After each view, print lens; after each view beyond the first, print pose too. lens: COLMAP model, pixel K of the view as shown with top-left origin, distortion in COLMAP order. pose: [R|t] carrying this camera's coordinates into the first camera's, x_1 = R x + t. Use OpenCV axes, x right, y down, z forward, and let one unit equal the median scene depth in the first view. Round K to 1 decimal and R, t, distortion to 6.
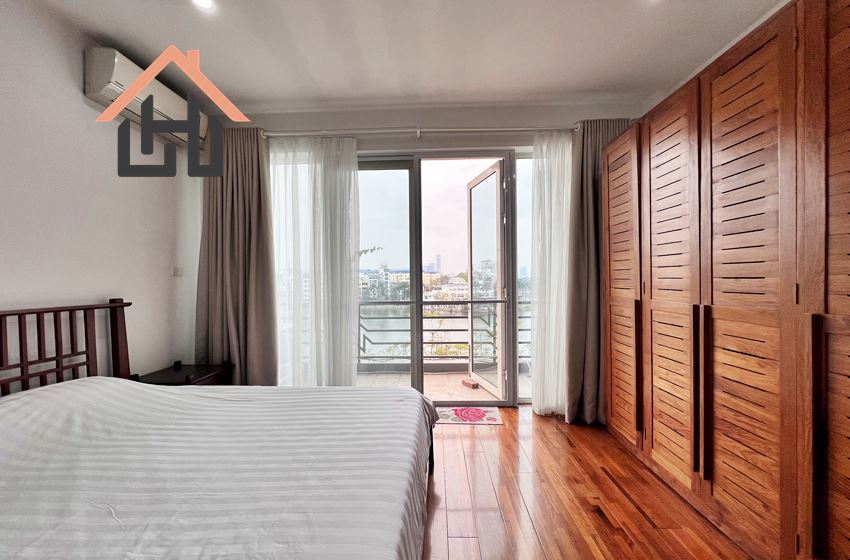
lens RADIAL K [[338.2, 0, 424.8], [0, 338.2, 284.1], [0, 0, 1]] dist [-0.001798, 0.000227]
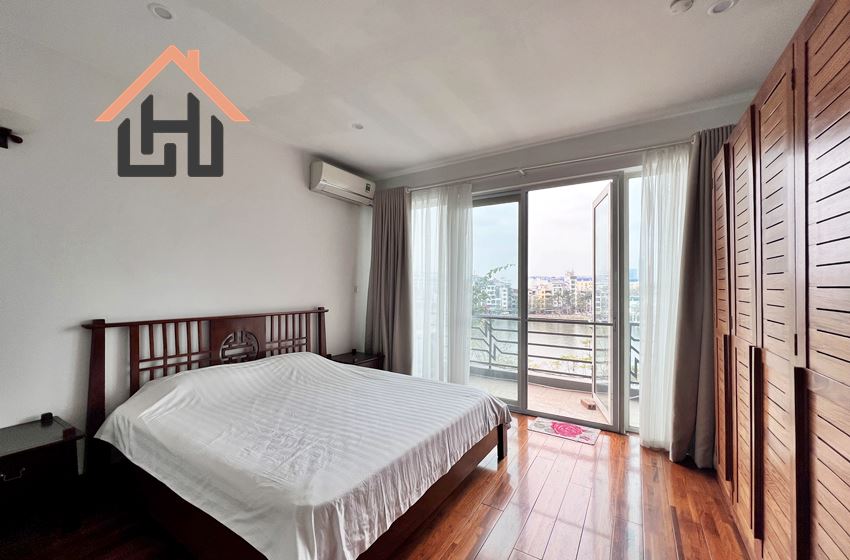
lens RADIAL K [[338.2, 0, 424.8], [0, 338.2, 284.1], [0, 0, 1]] dist [-0.001798, 0.000227]
pose [[0.862980, 0.010003, -0.505139, 0.283647], [-0.020525, 0.999673, -0.015267, -0.042638], [0.504821, 0.023543, 0.862903, -0.142446]]
